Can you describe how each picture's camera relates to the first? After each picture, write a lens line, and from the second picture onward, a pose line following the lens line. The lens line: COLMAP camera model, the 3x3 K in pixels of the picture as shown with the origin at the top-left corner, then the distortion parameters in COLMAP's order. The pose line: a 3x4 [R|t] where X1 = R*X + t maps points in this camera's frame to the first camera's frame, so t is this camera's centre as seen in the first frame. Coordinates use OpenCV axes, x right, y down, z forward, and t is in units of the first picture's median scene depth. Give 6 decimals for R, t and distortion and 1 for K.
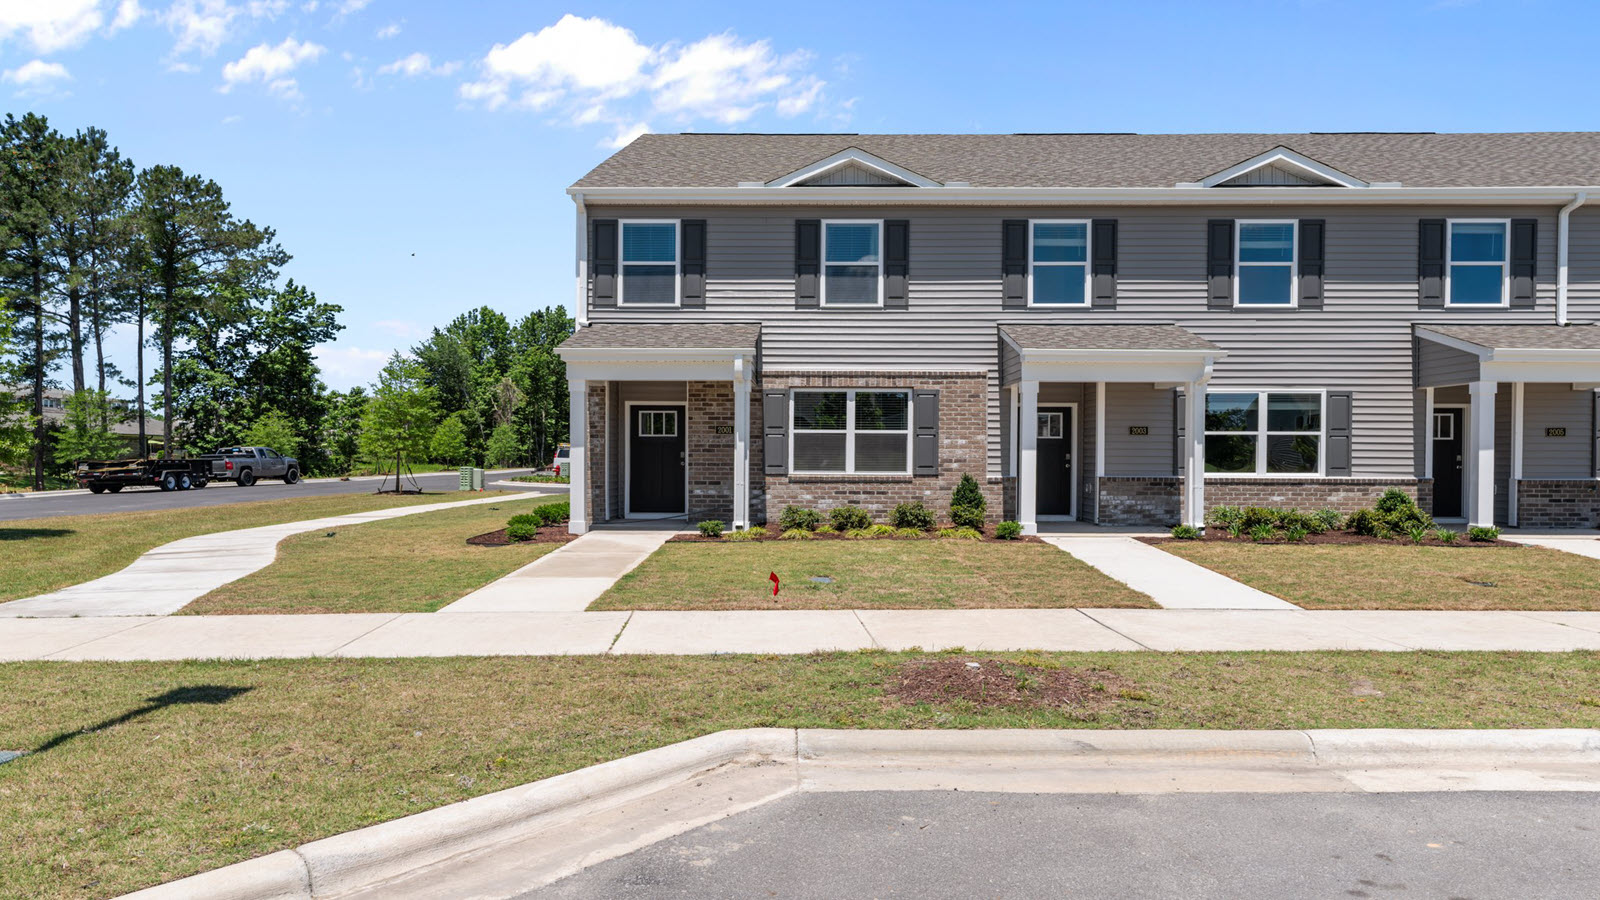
lens RADIAL K [[1203.9, 0, 800.4], [0, 1203.9, 487.8], [0, 0, 1]] dist [0.010245, 0.001950]
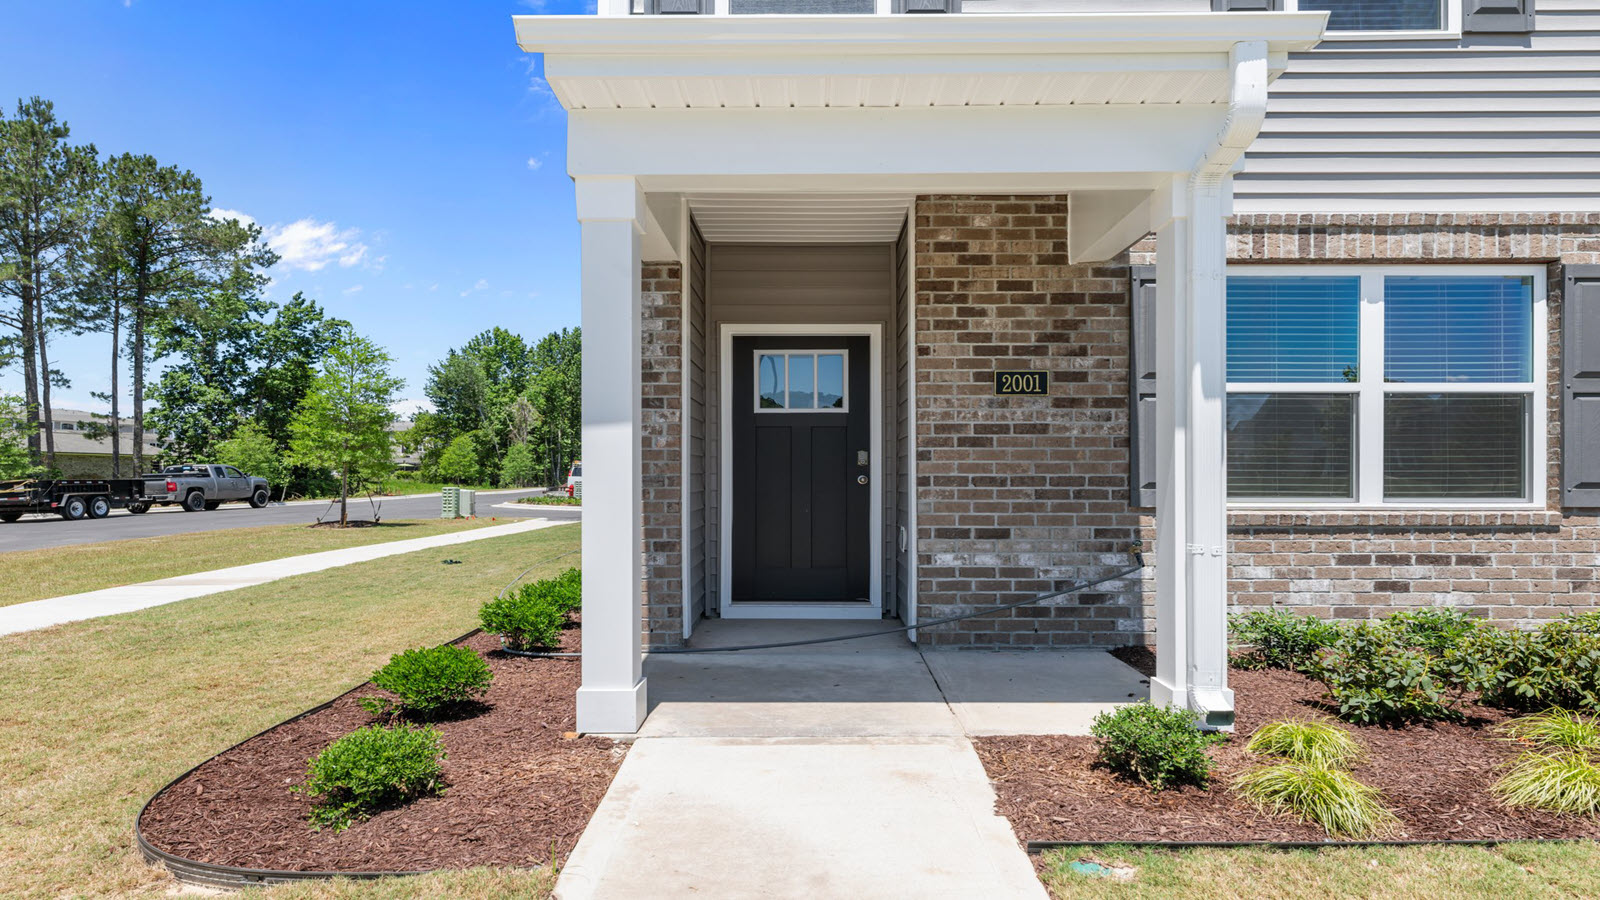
lens RADIAL K [[1171.3, 0, 810.8], [0, 1171.3, 449.9], [0, 0, 1]] dist [0.031681, 0.003510]
pose [[0.999992, -0.003725, 0.001085, -0.021430], [0.003772, 0.998868, -0.047424, -0.002122], [-0.000908, 0.047428, 0.998874, 0.112377]]
